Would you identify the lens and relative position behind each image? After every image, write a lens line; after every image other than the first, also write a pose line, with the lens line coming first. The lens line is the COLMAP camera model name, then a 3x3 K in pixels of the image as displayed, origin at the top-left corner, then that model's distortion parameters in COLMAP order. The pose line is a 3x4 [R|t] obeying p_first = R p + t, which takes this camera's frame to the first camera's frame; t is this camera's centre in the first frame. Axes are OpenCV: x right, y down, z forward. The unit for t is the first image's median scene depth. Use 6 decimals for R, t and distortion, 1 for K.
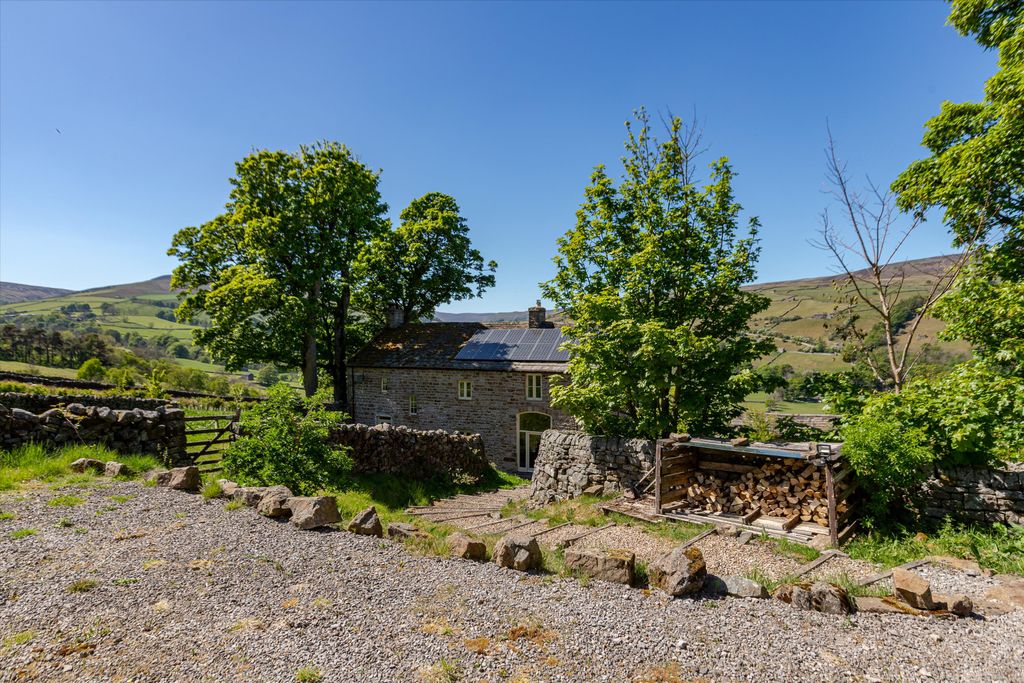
lens RADIAL K [[536.5, 0, 512.4], [0, 536.5, 327.7], [0, 0, 1]] dist [0.003312, 0.001038]
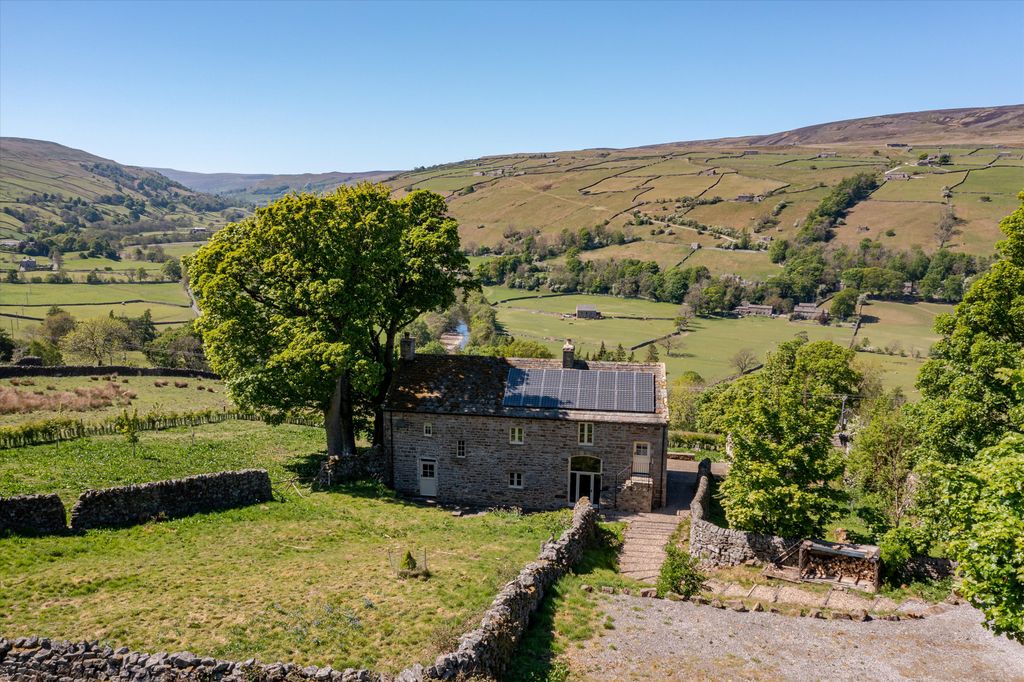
lens RADIAL K [[799.0, 0, 515.8], [0, 799.0, 348.0], [0, 0, 1]] dist [-0.010886, 0.007424]
pose [[0.970020, -0.026261, 0.241601, -0.471536], [-0.015732, 0.985273, 0.170261, -0.327167], [-0.242515, -0.168957, 0.955322, -0.490486]]
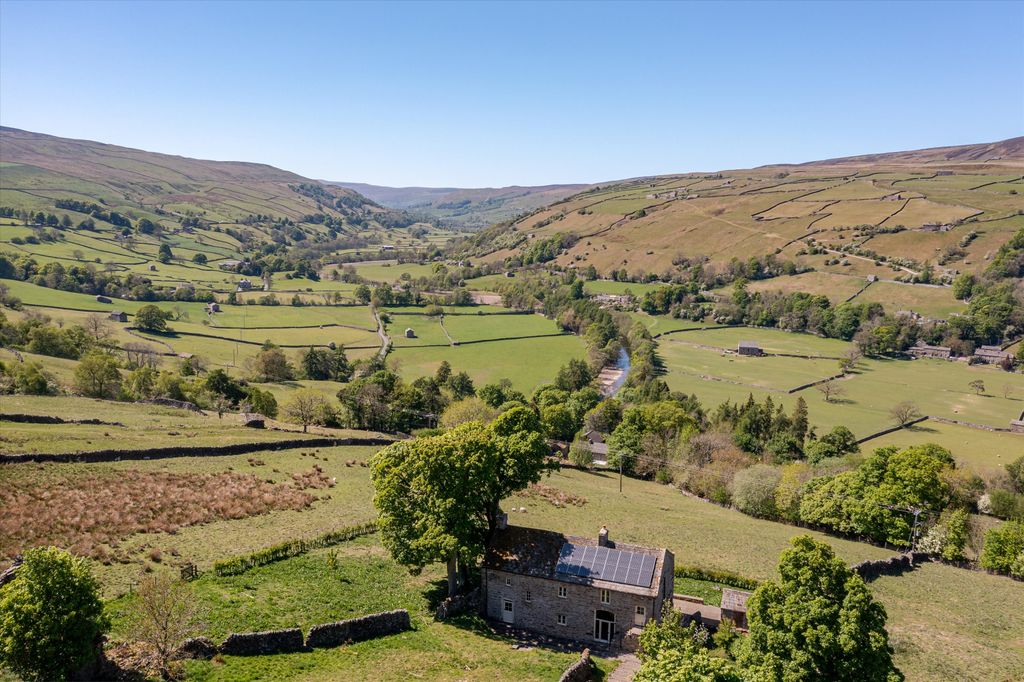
lens RADIAL K [[775.6, 0, 513.5], [0, 775.6, 361.9], [0, 0, 1]] dist [-0.014172, 0.005041]
pose [[0.999436, 0.009304, 0.032254, -0.327385], [-0.014352, 0.987014, 0.159991, -0.982993], [-0.030346, -0.160364, 0.986591, -1.271483]]
